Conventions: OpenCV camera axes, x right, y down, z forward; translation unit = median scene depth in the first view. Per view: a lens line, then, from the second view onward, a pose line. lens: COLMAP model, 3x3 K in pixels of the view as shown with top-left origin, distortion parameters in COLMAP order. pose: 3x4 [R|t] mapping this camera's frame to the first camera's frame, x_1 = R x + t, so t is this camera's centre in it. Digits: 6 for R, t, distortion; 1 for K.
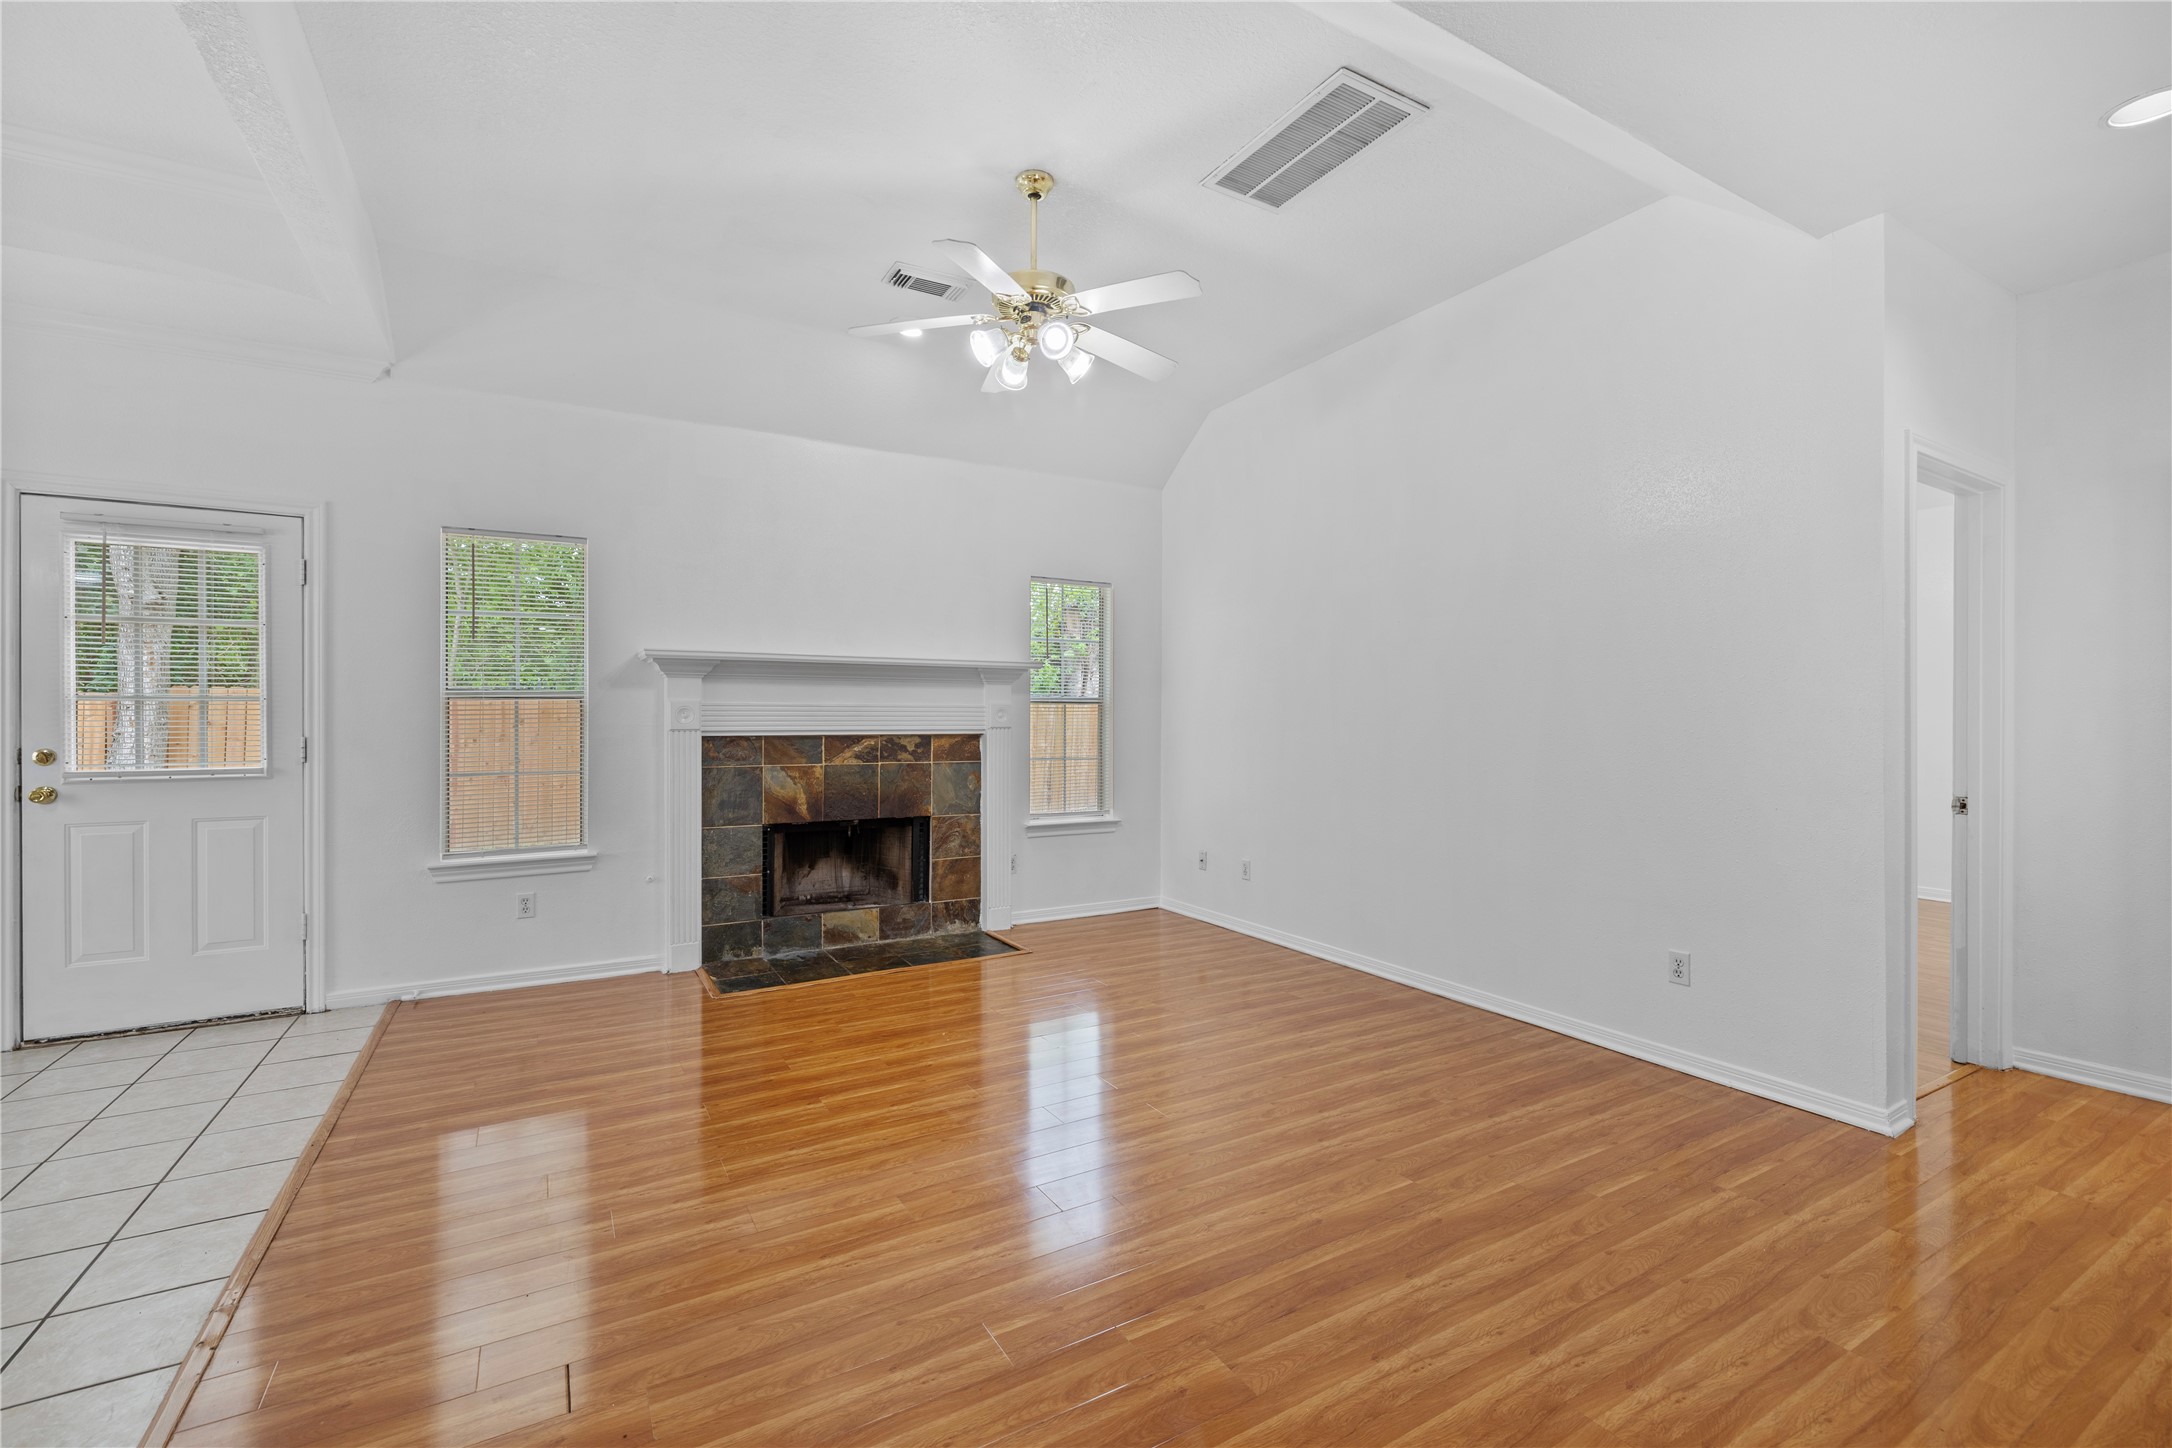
lens RADIAL K [[912.1, 0, 1085.7], [0, 912.1, 720.2], [0, 0, 1]] dist [0.000853, 0.000275]
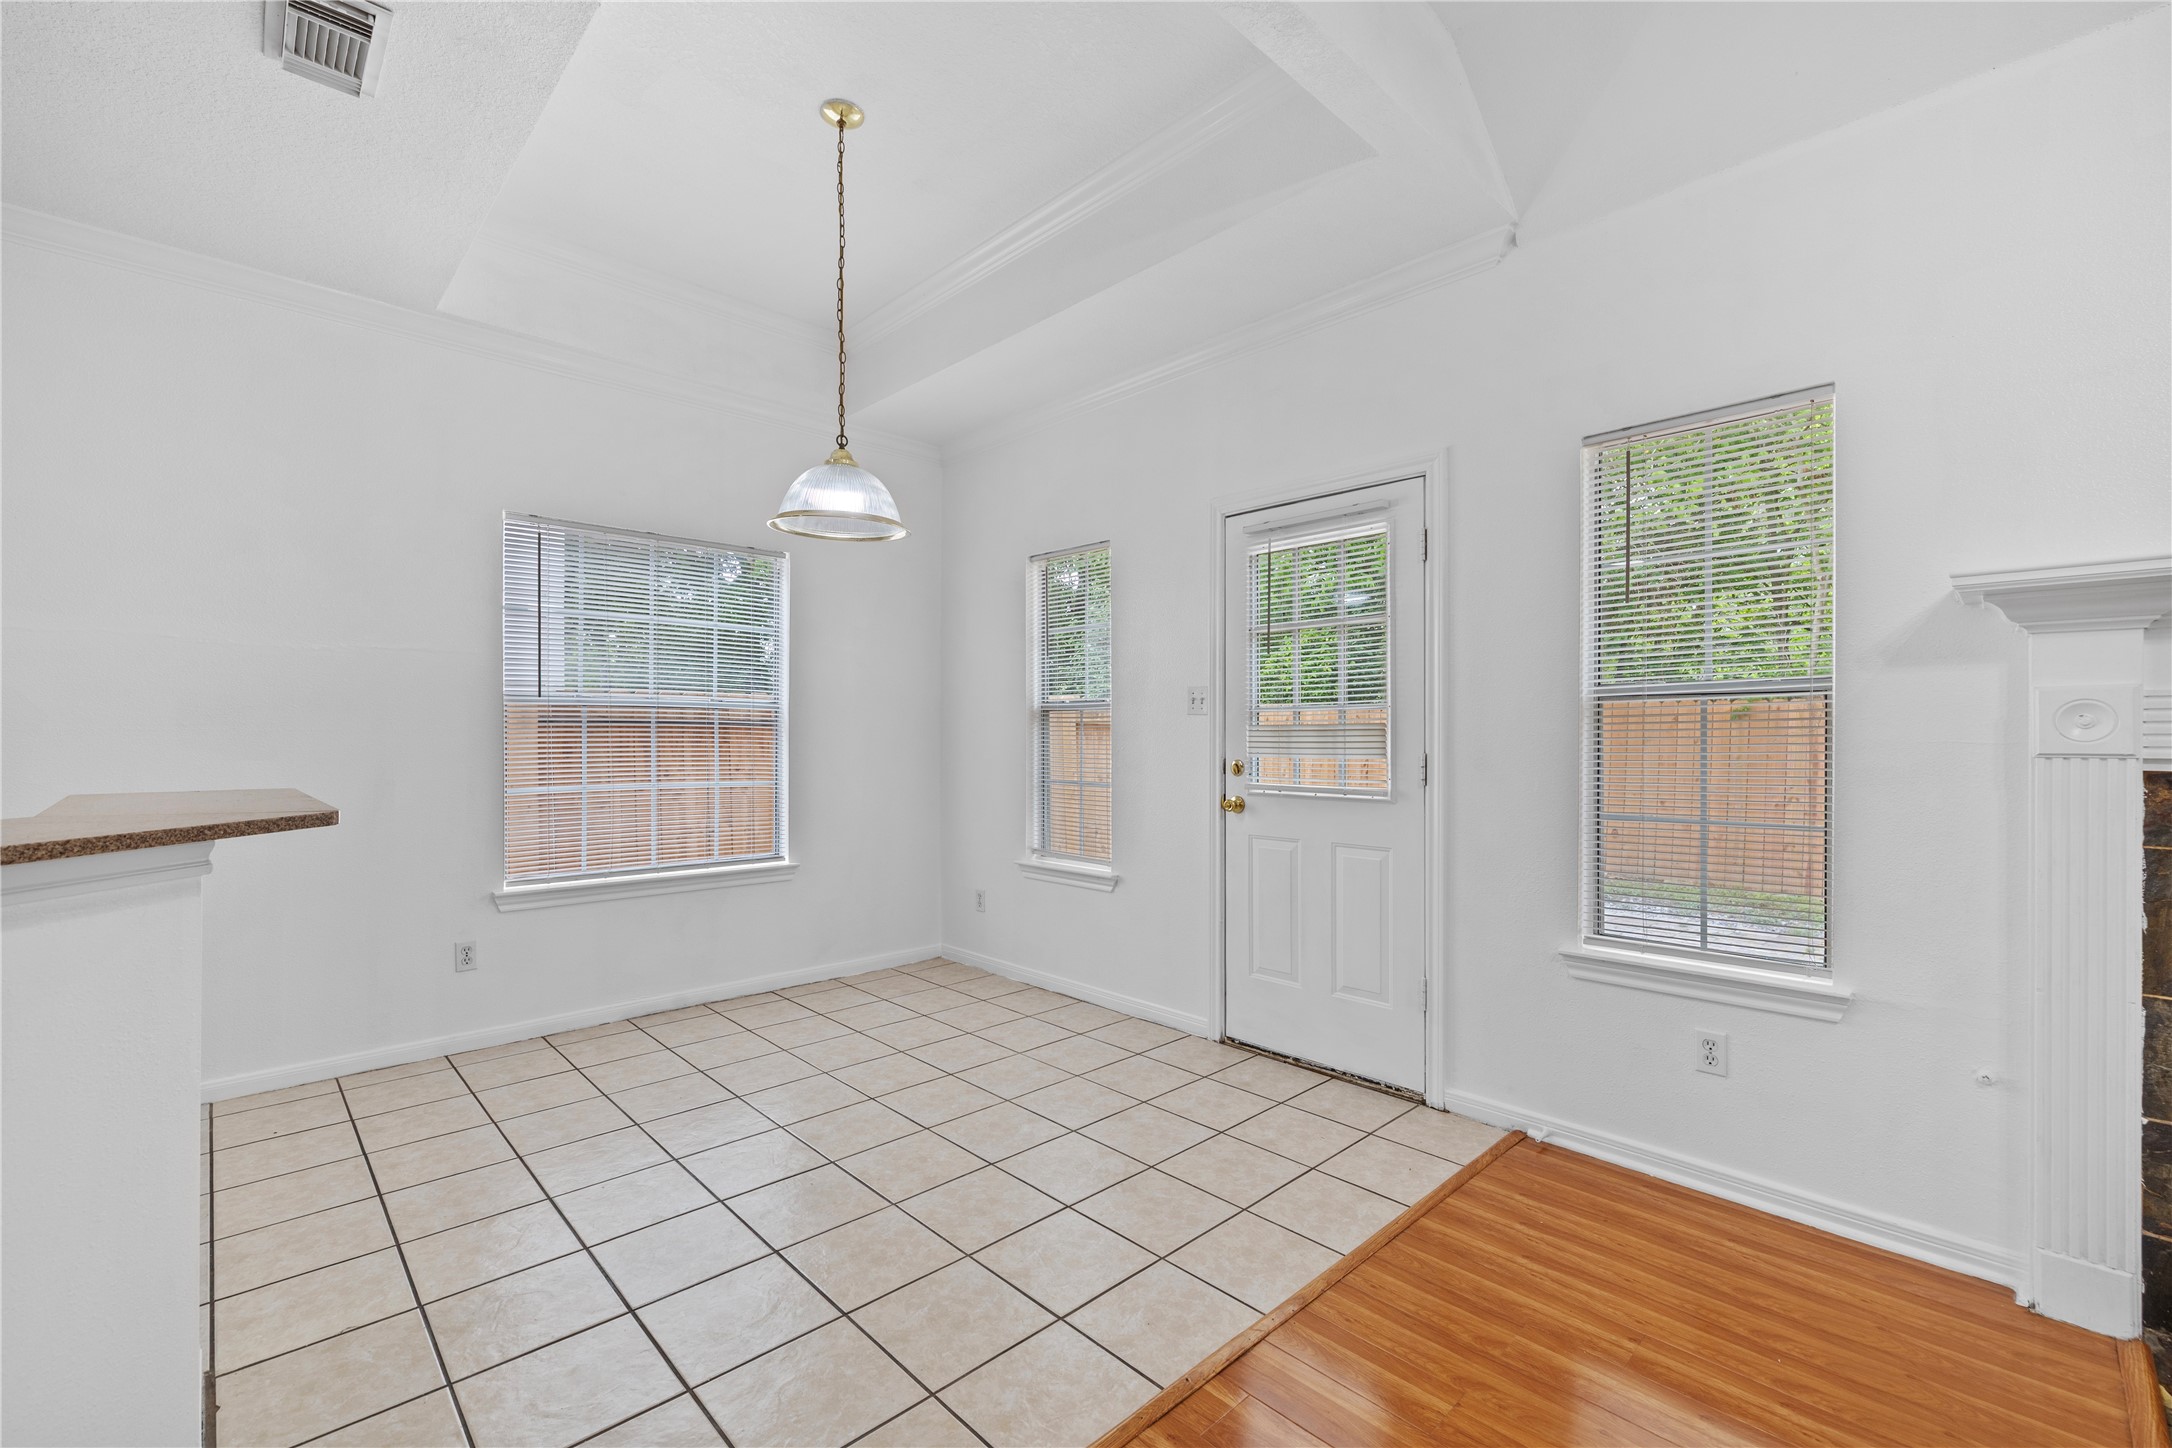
lens RADIAL K [[912.1, 0, 1074.4], [0, 912.1, 738.4], [0, 0, 1]] dist [0.000853, 0.000275]
pose [[0.230498, 0.004206, -0.973064, -0.136709], [-0.003654, 0.999987, 0.003456, 0.003076], [0.973066, 0.002759, 0.230511, 0.447911]]
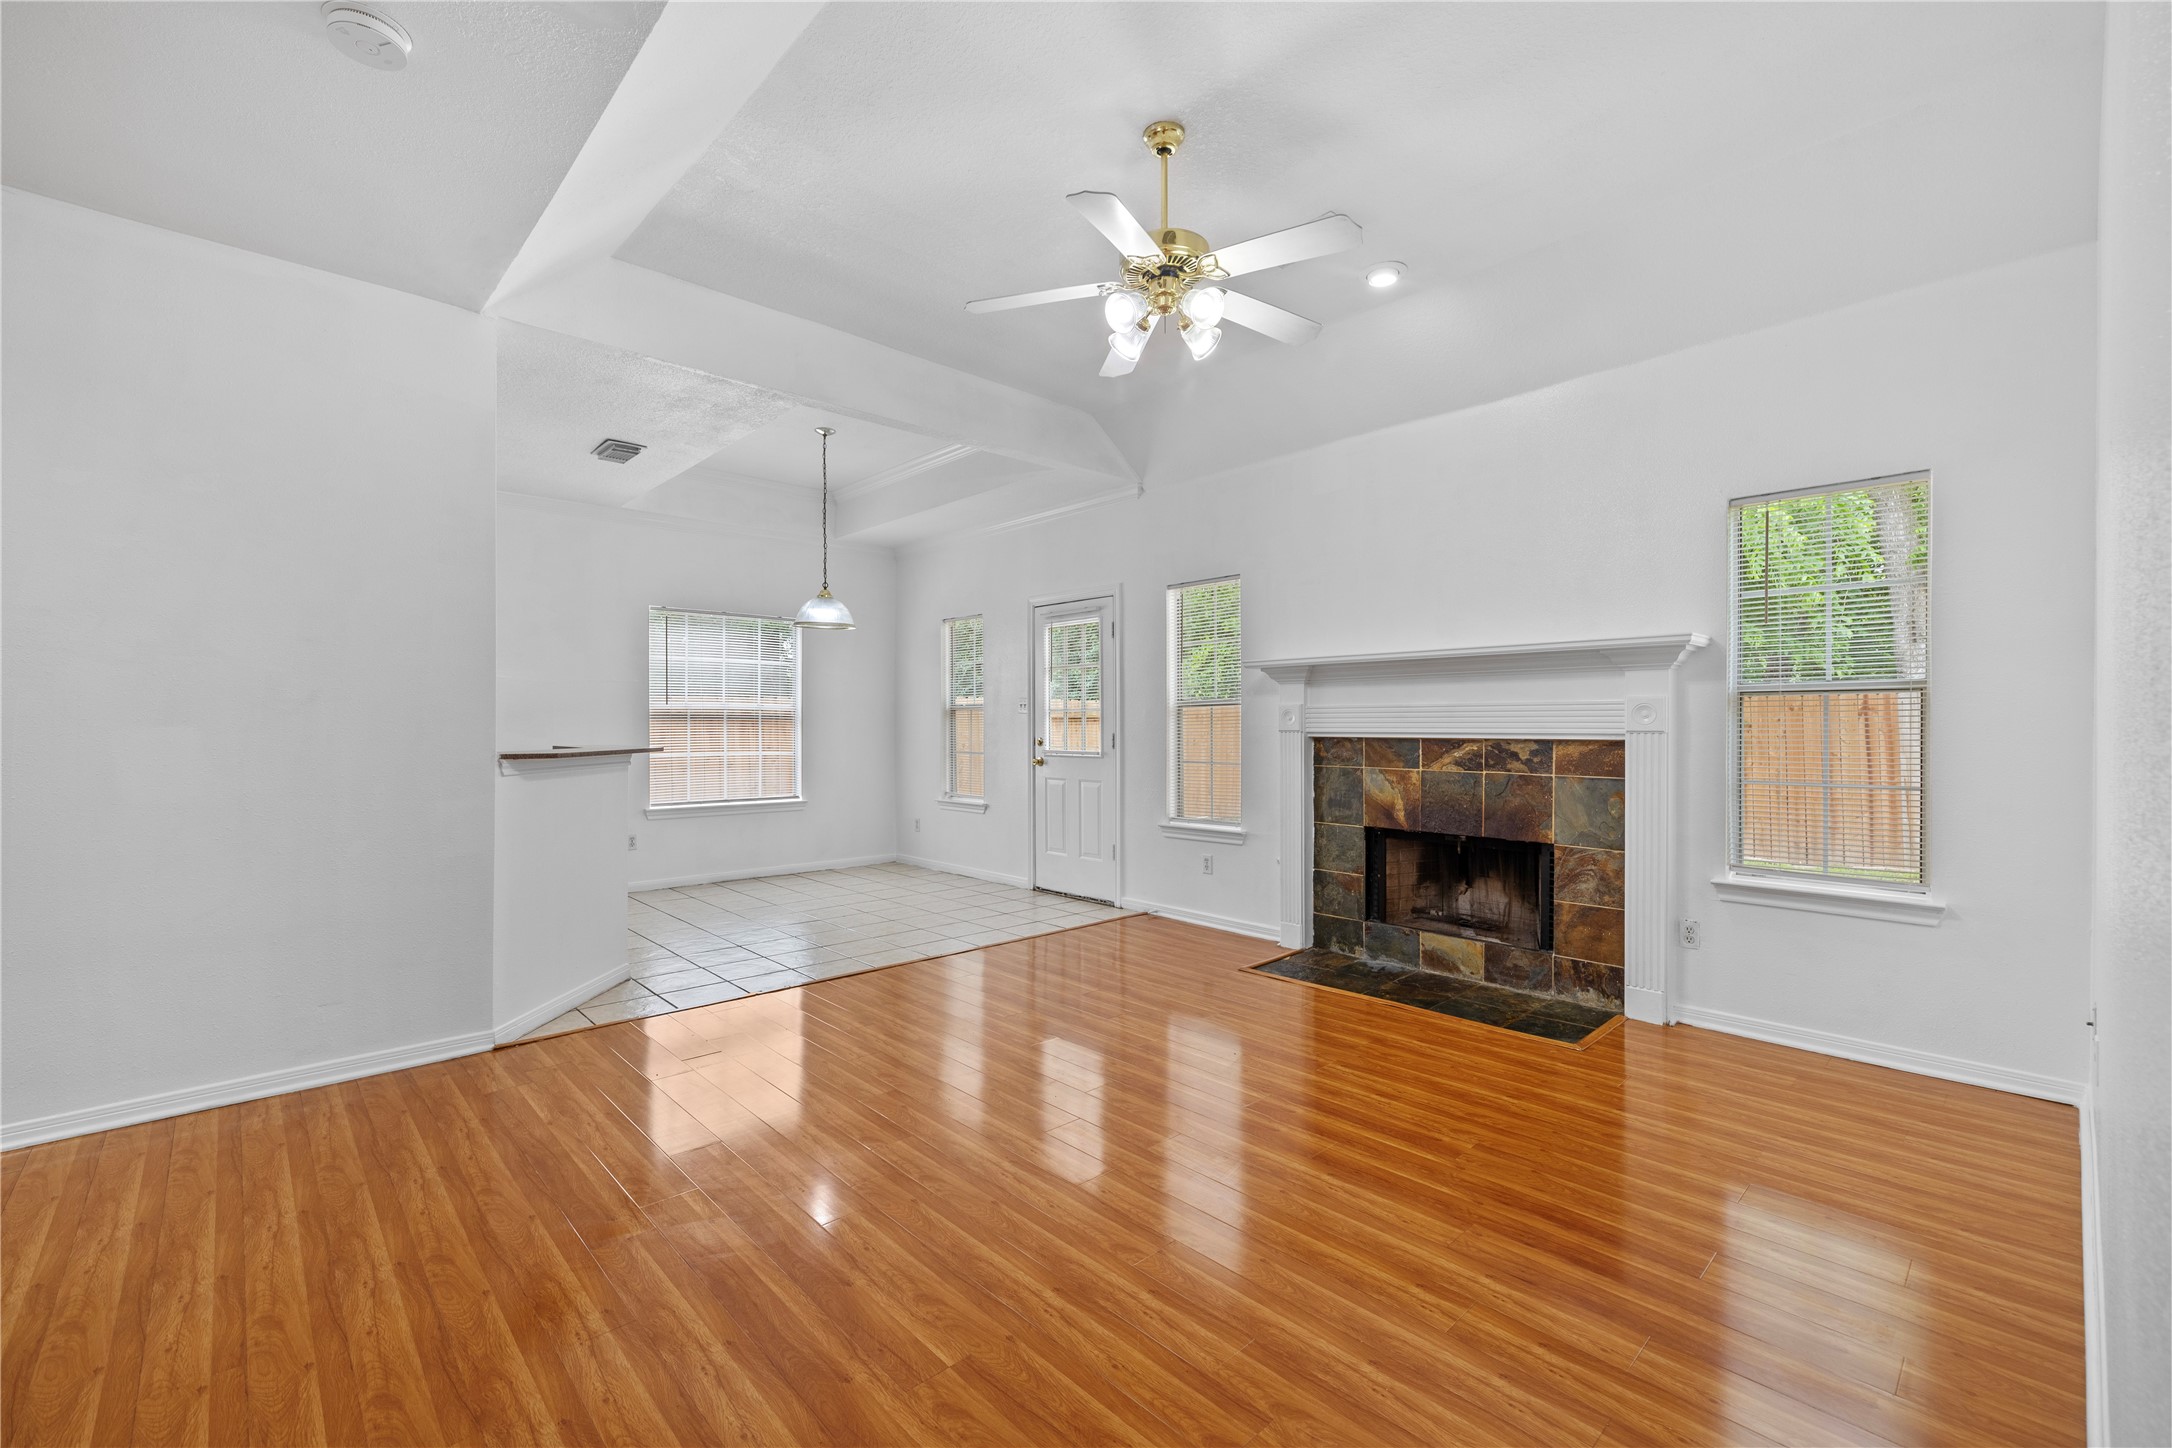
lens RADIAL K [[912.1, 0, 1091.3], [0, 912.1, 717.7], [0, 0, 1]] dist [0.000853, 0.000275]
pose [[0.229311, -0.006417, -0.973332, 0.584217], [0.001493, 0.999979, -0.006241, 0.001370], [0.973352, -0.000022, 0.229316, 0.508904]]
